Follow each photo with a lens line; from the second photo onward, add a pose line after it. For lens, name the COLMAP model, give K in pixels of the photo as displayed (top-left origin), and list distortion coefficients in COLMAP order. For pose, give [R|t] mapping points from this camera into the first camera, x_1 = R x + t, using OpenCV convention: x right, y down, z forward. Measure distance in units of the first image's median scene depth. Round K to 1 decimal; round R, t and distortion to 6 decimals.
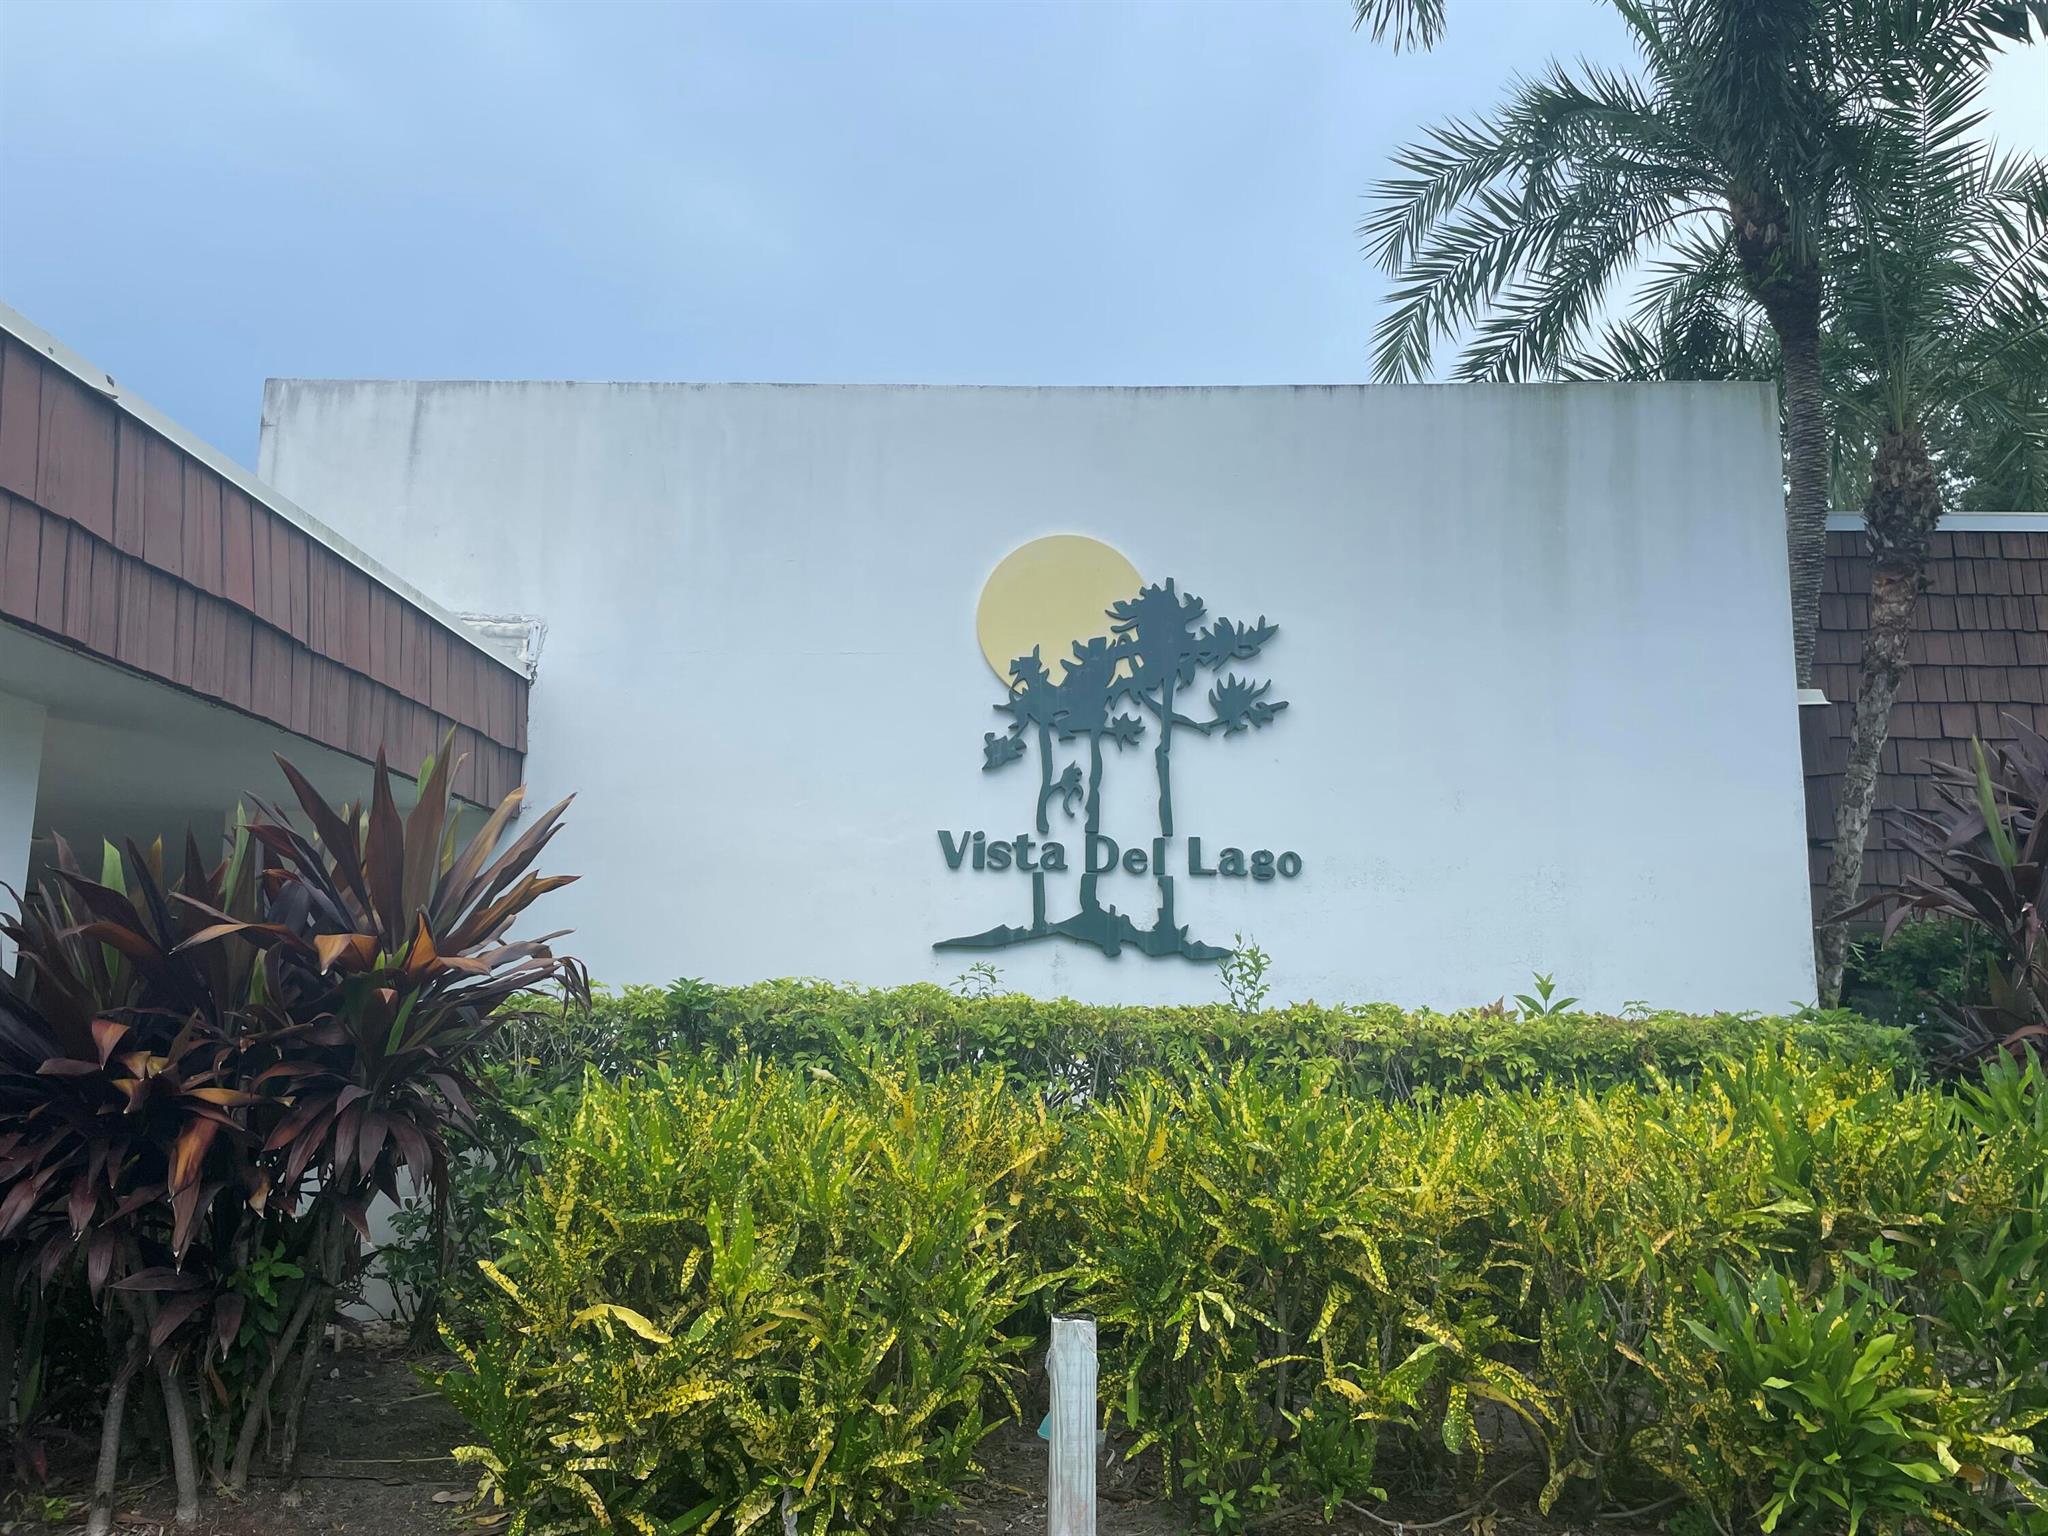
lens RADIAL K [[1549.2, 0, 1023.9], [0, 1549.2, 769.3], [0, 0, 1]] dist [0.032981, -0.003817]
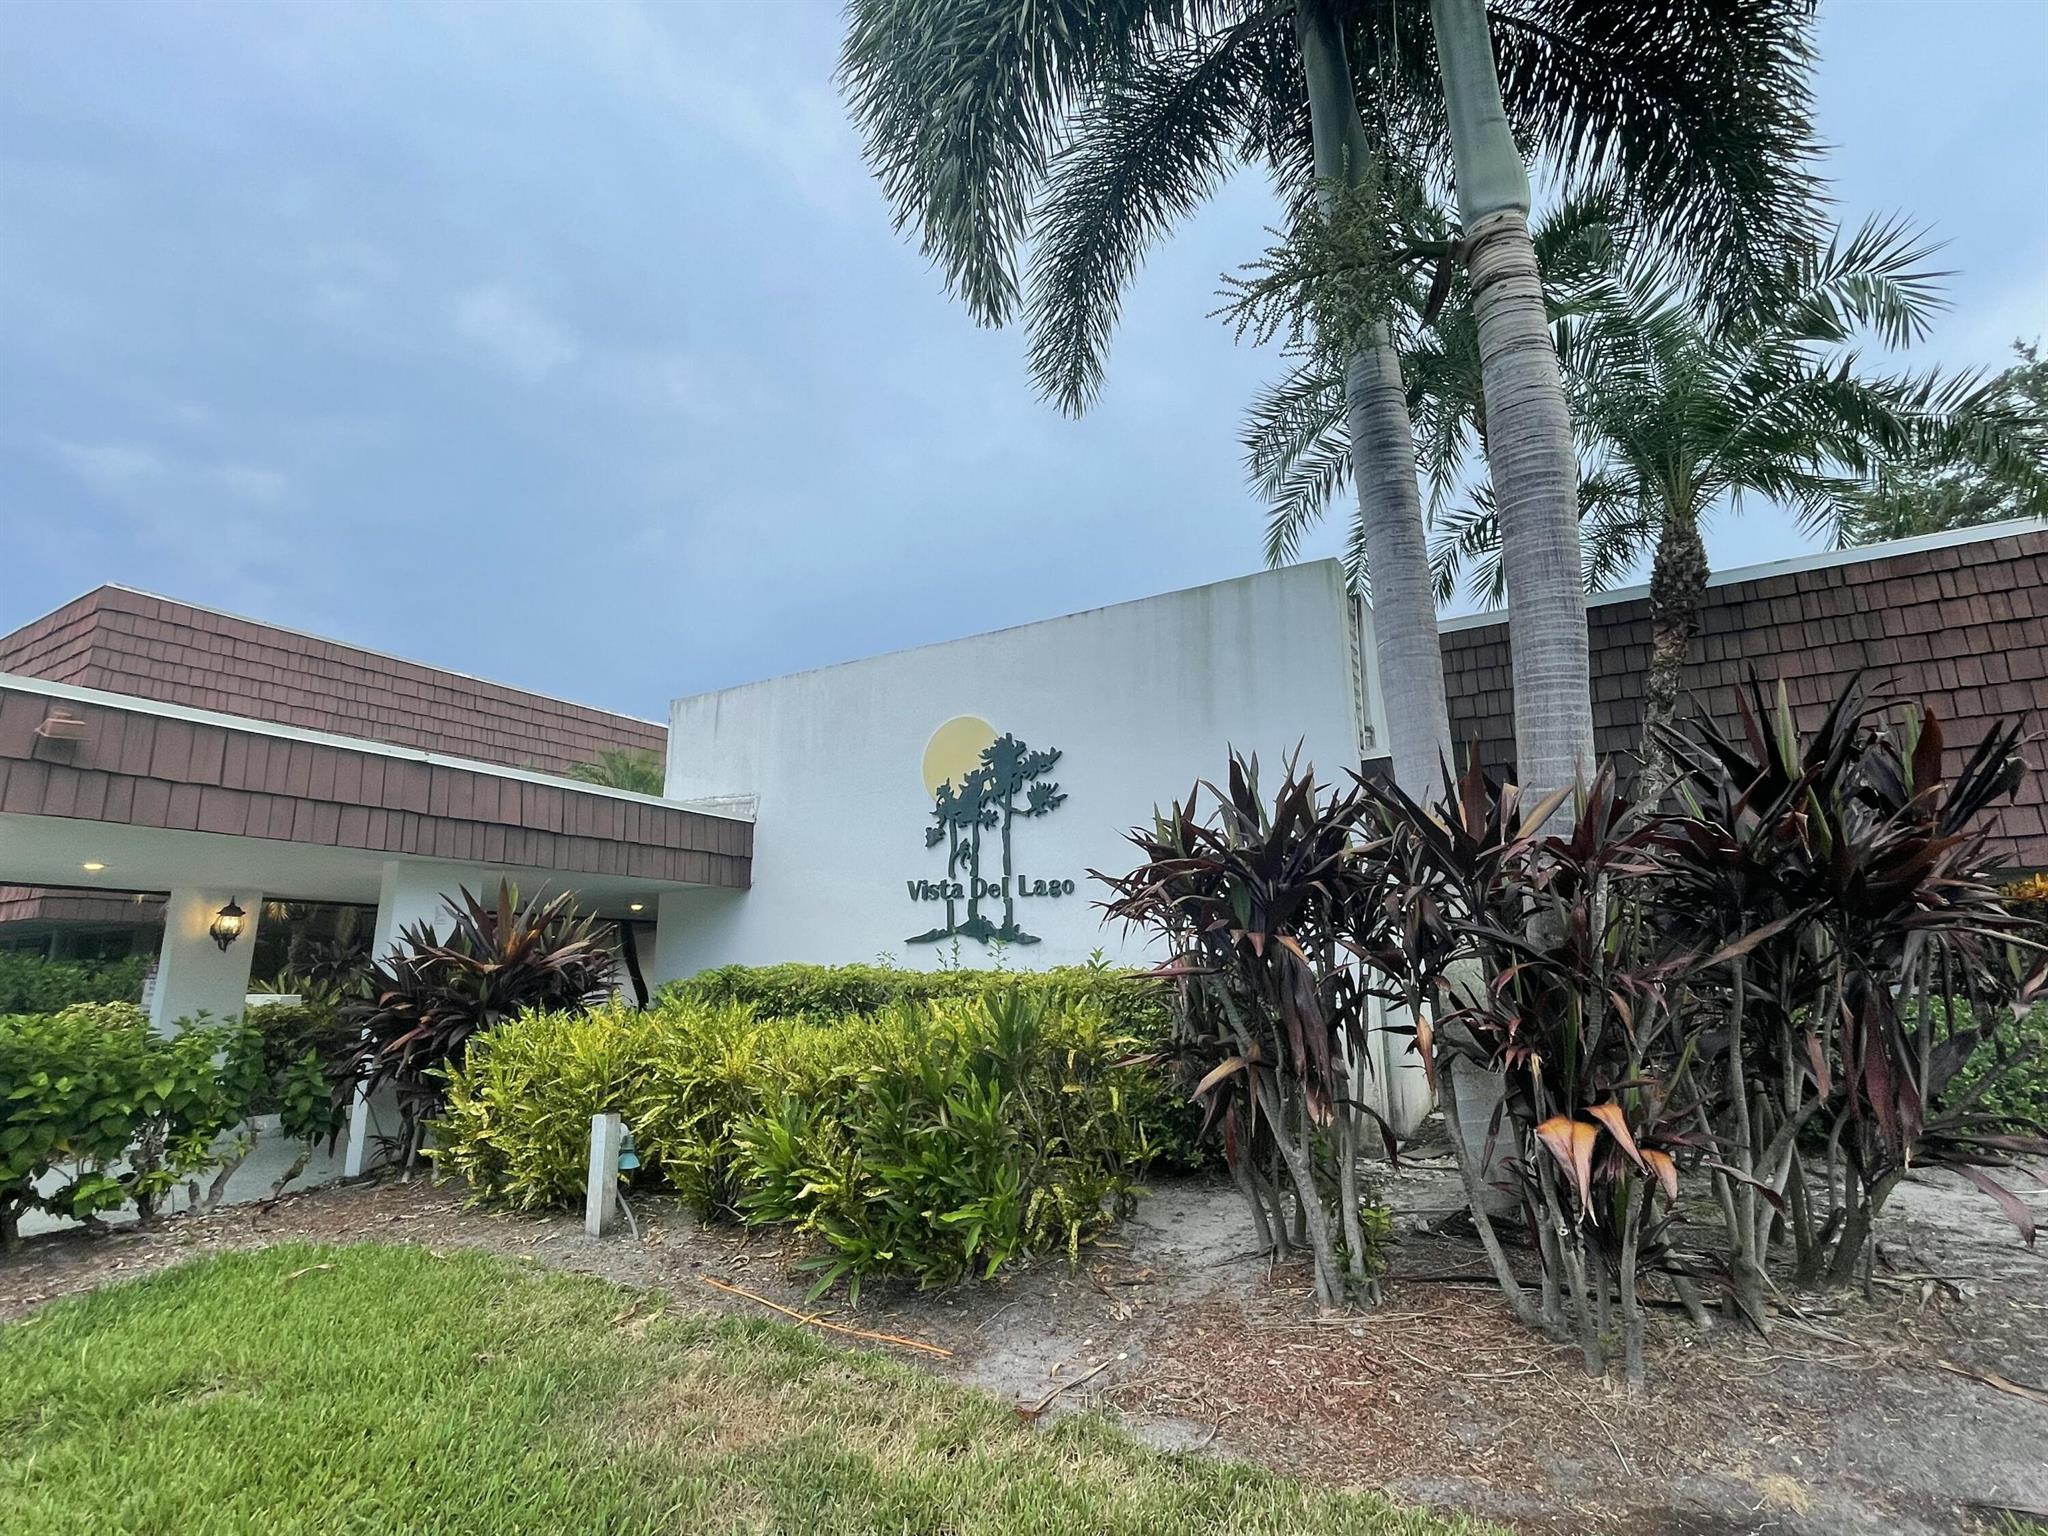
lens RADIAL K [[955.5, 0, 1023.9], [0, 955.5, 769.1], [0, 0, 1]] dist [0.002021, 0.000127]
pose [[0.877269, -0.123447, -0.463853, 0.636792], [0.100272, 0.992174, -0.074409, 0.004955], [0.469408, 0.018765, 0.882782, 0.017135]]
